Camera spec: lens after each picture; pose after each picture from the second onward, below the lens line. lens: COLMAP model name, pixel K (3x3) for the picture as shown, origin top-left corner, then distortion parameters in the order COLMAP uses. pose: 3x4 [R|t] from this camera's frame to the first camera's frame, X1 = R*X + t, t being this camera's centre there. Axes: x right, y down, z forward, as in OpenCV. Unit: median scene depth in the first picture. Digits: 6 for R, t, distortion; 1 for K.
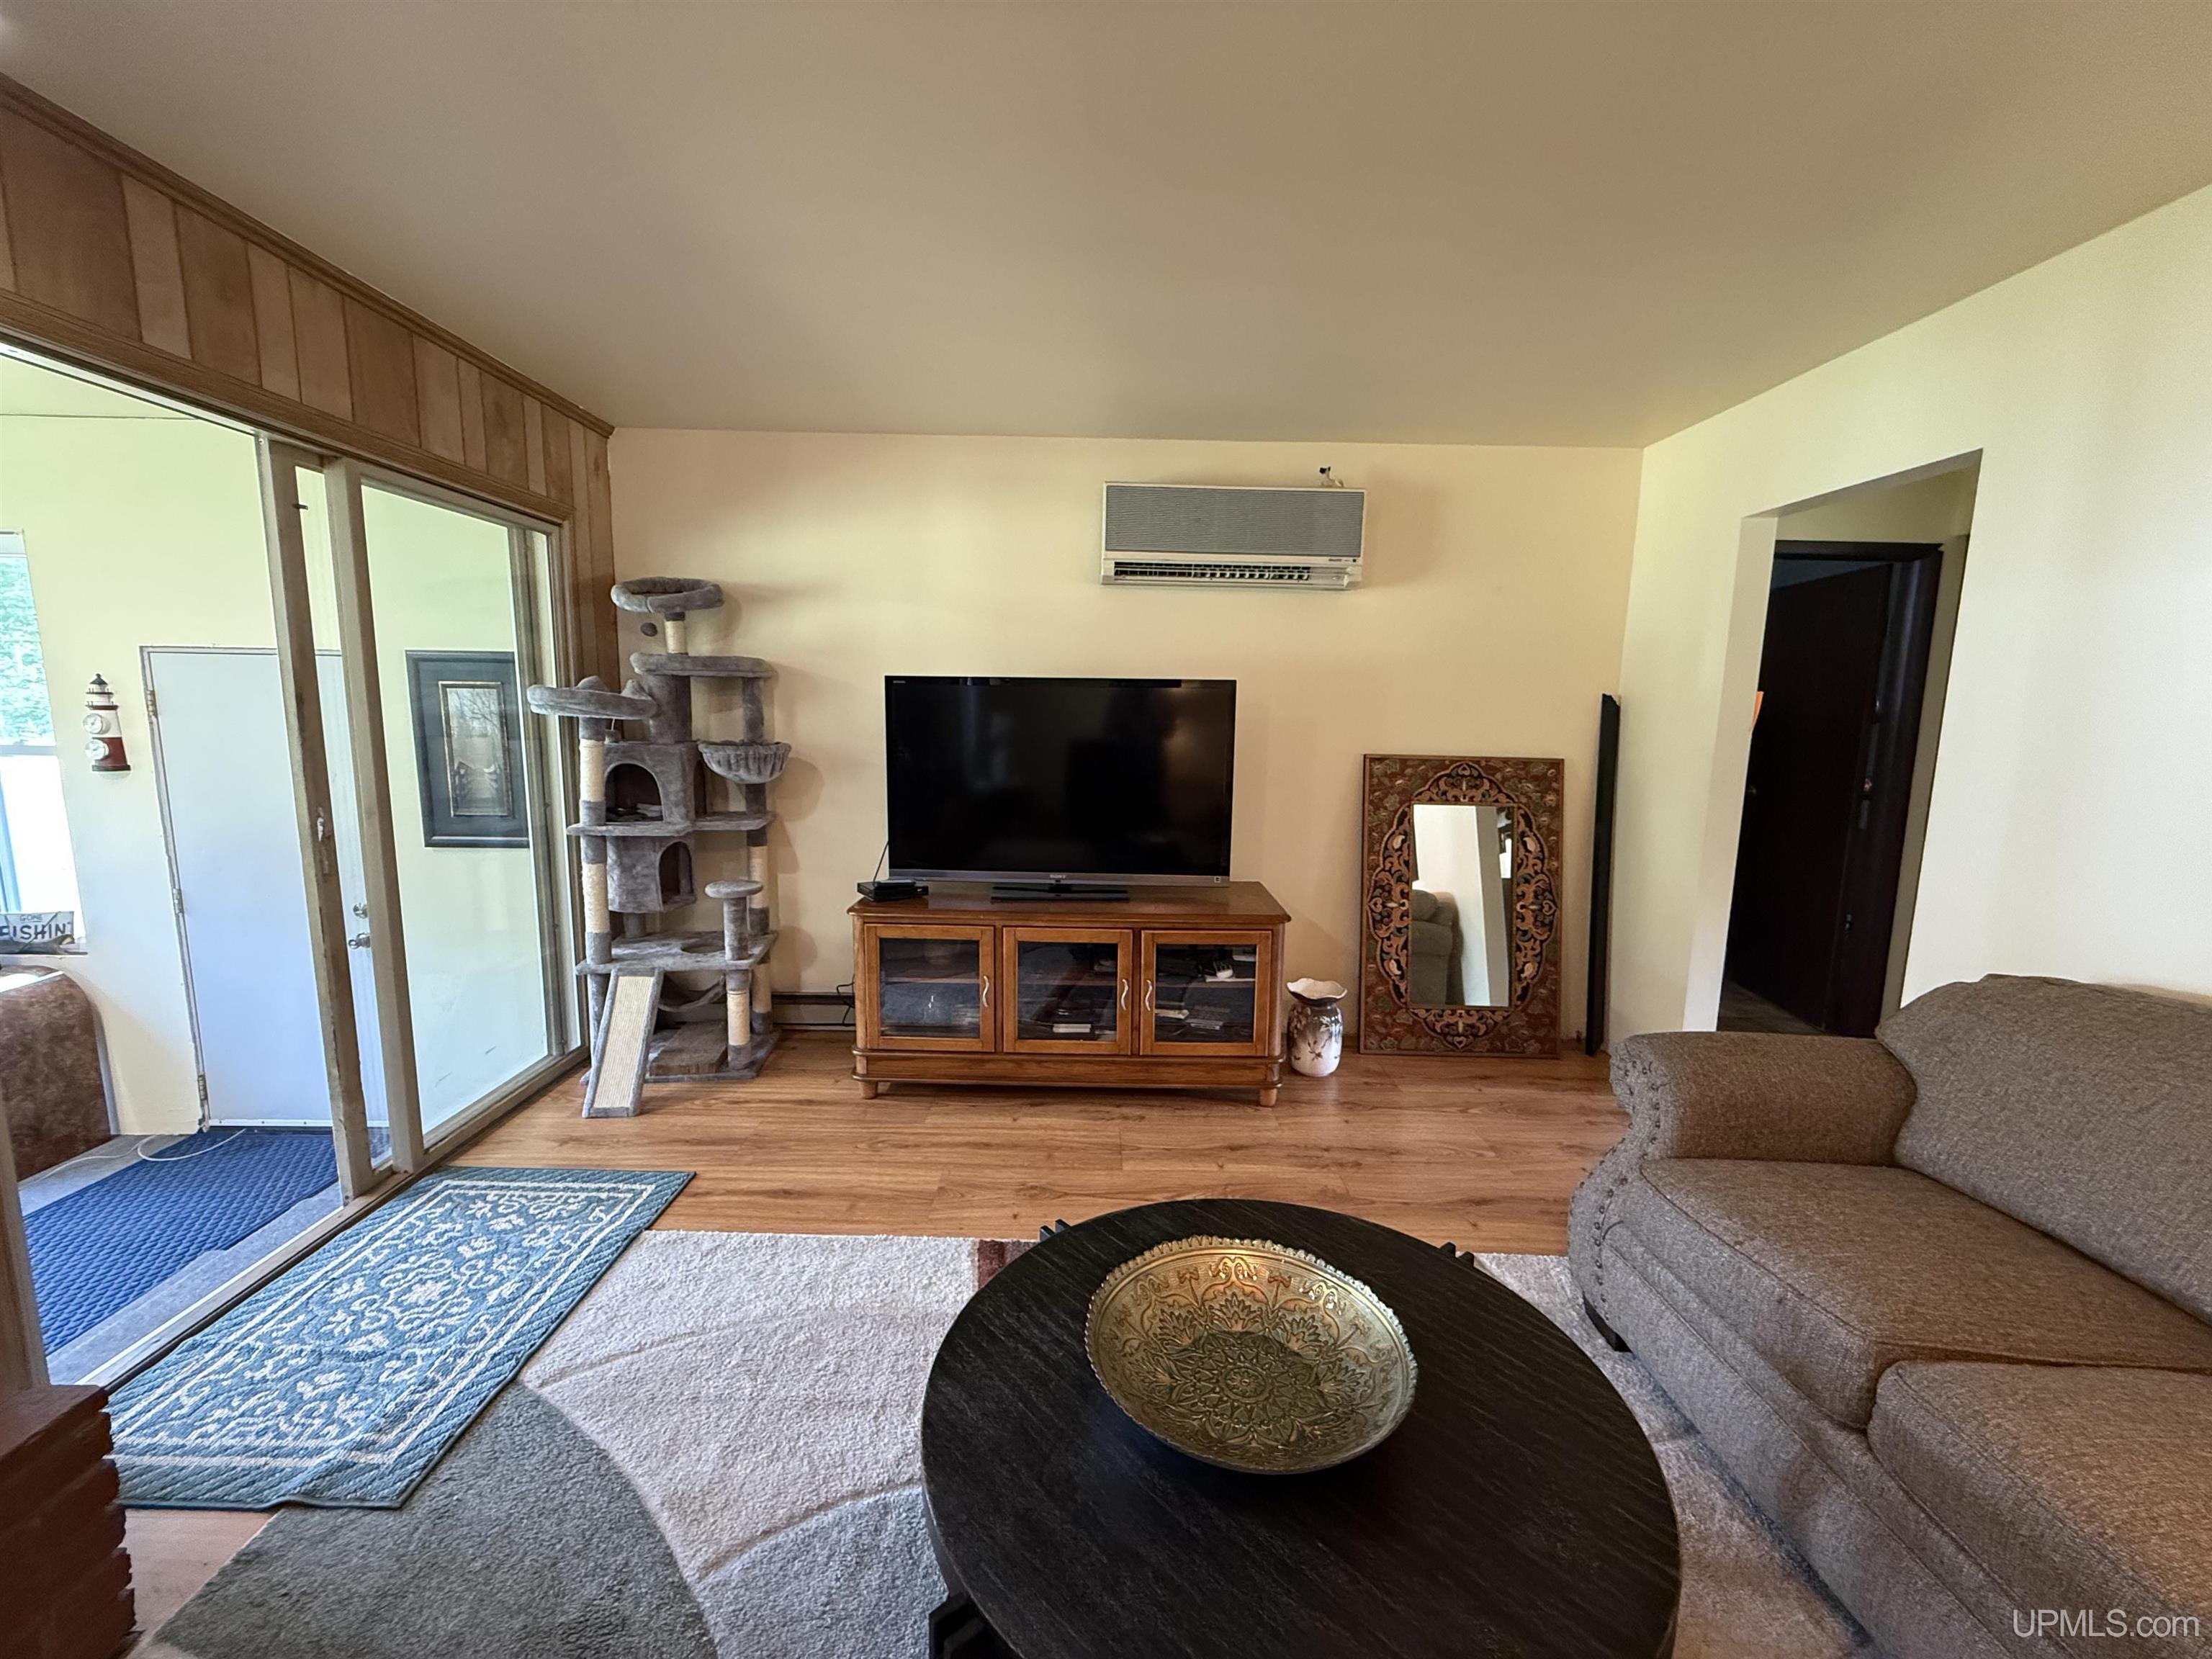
lens RADIAL K [[884.0, 0, 1095.0], [0, 884.0, 834.8], [0, 0, 1]] dist [0.000688, 0.000091]
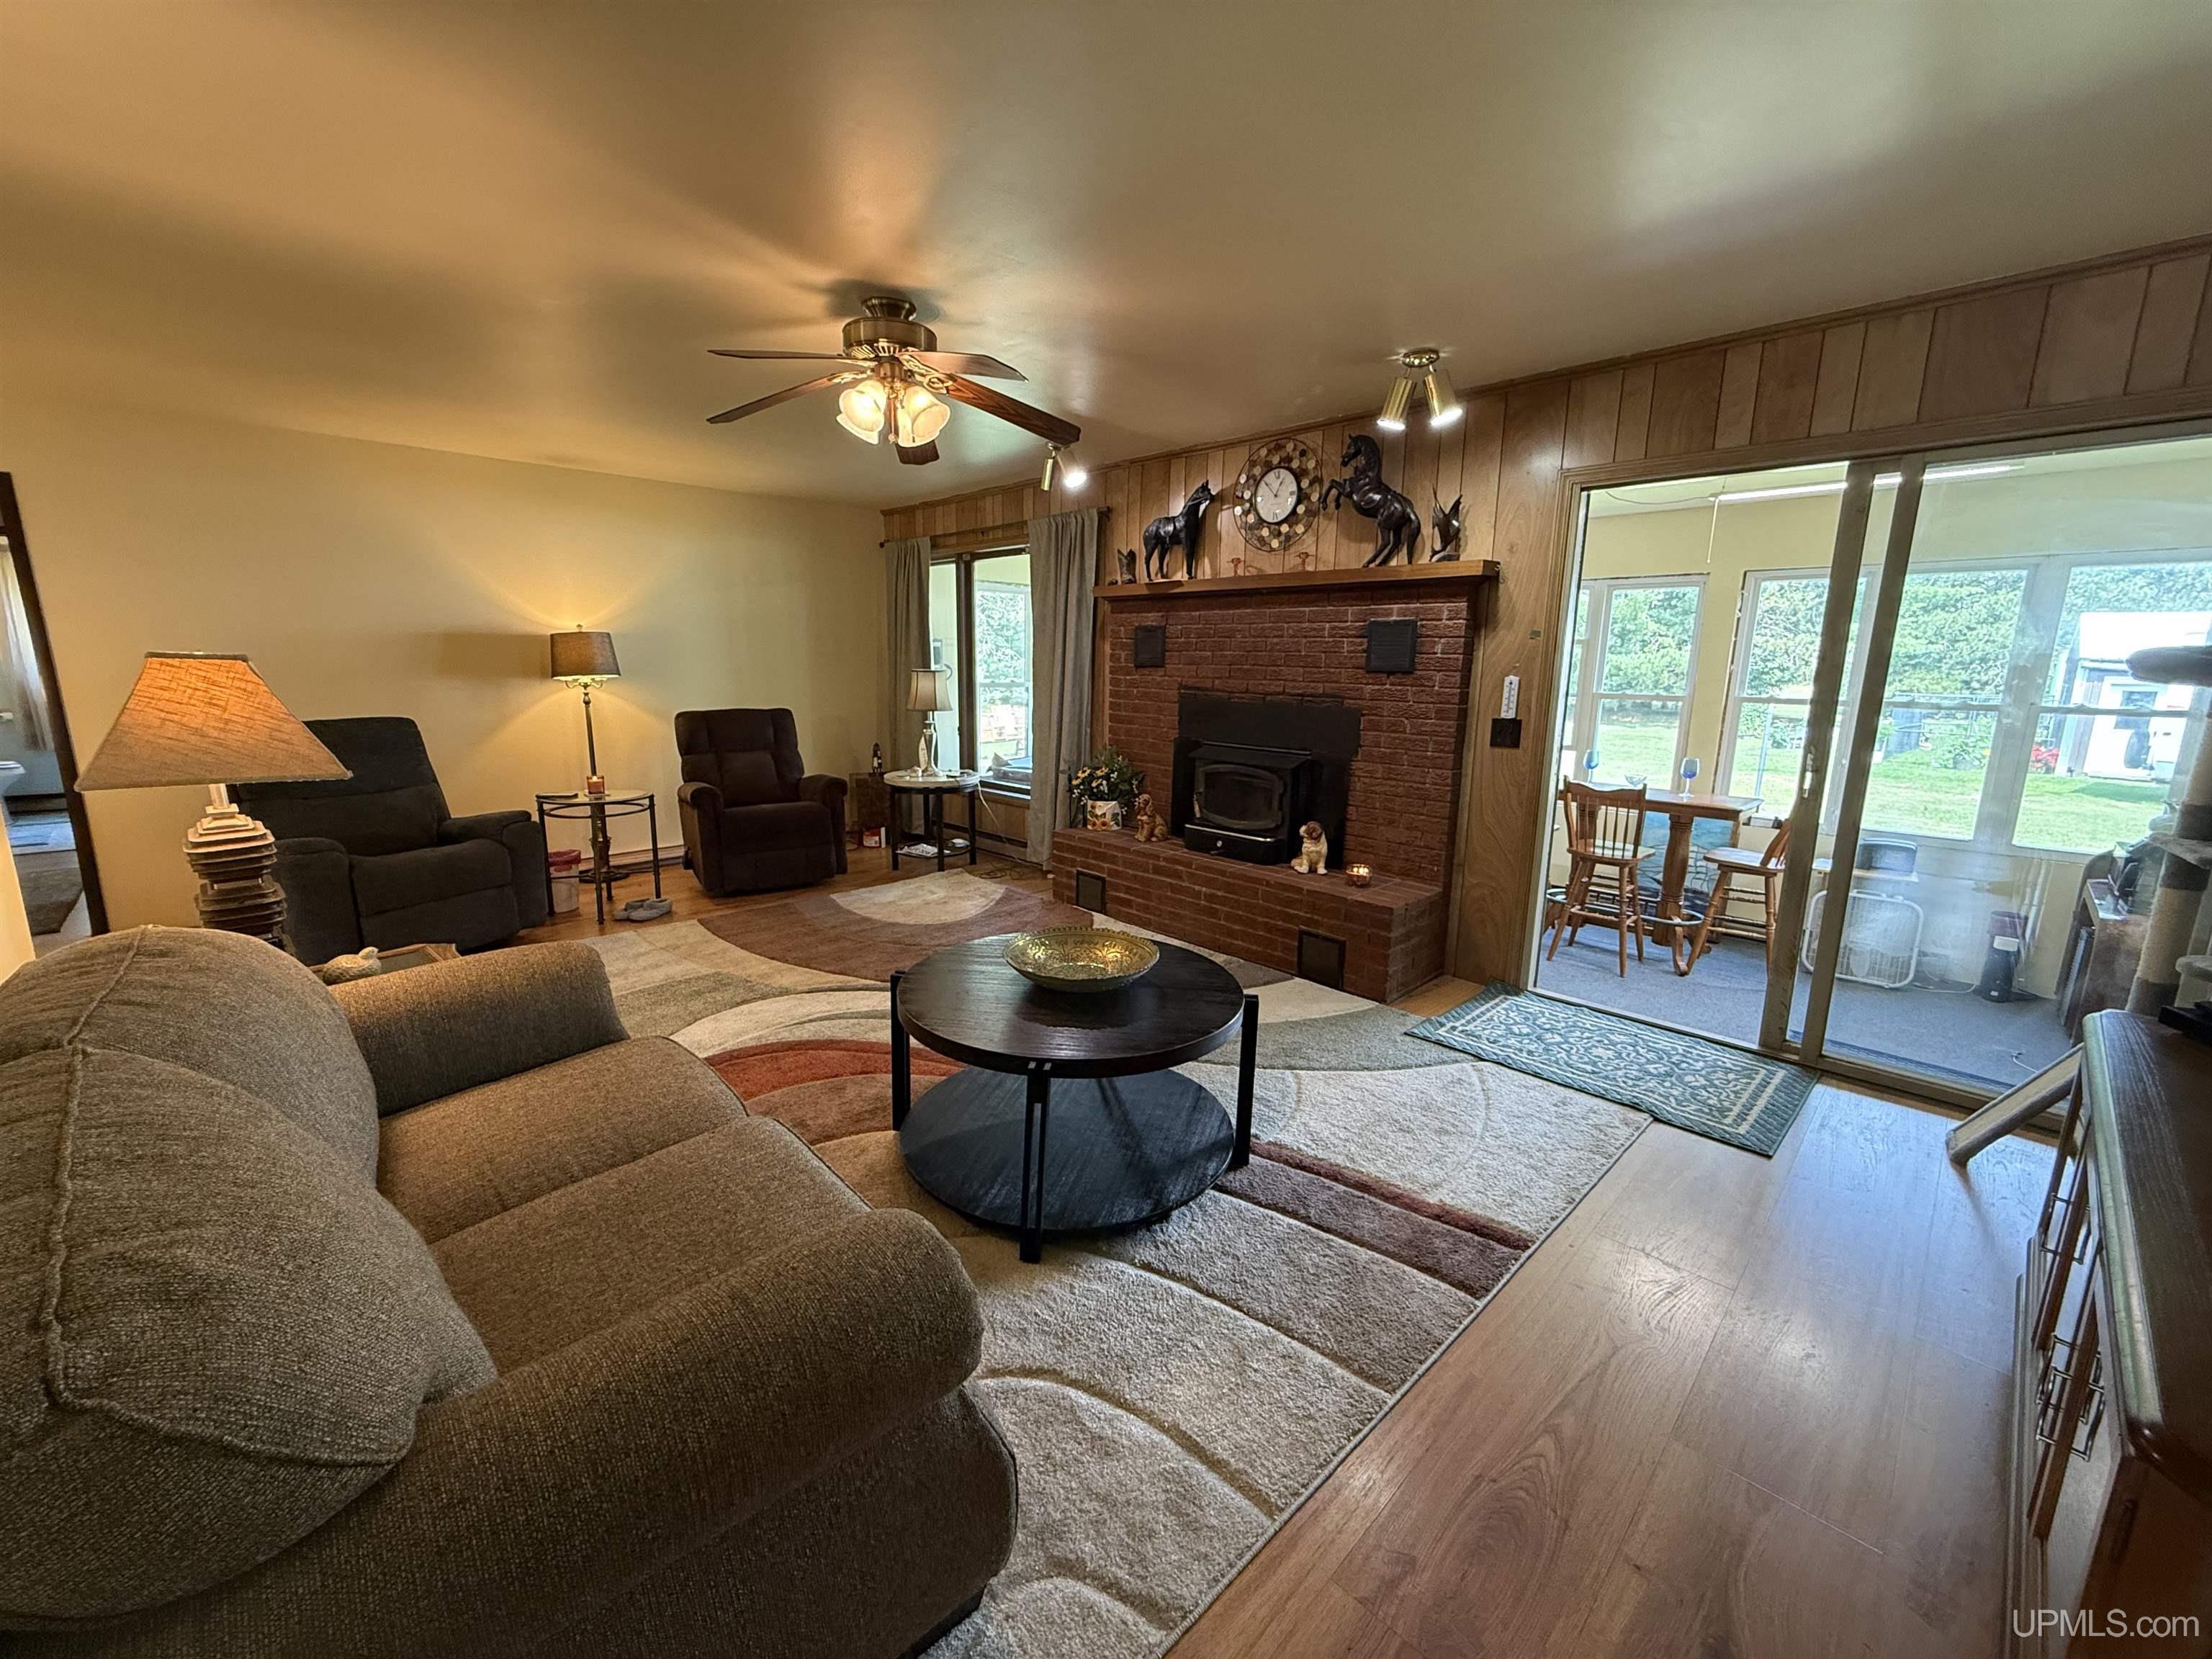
lens RADIAL K [[884.0, 0, 1099.0], [0, 884.0, 831.3], [0, 0, 1]] dist [0.000688, 0.000091]
pose [[-0.725481, 0.098022, -0.681226, 0.824704], [-0.126251, 0.954055, 0.271733, -0.139237], [0.676563, 0.283143, -0.679774, 1.282078]]
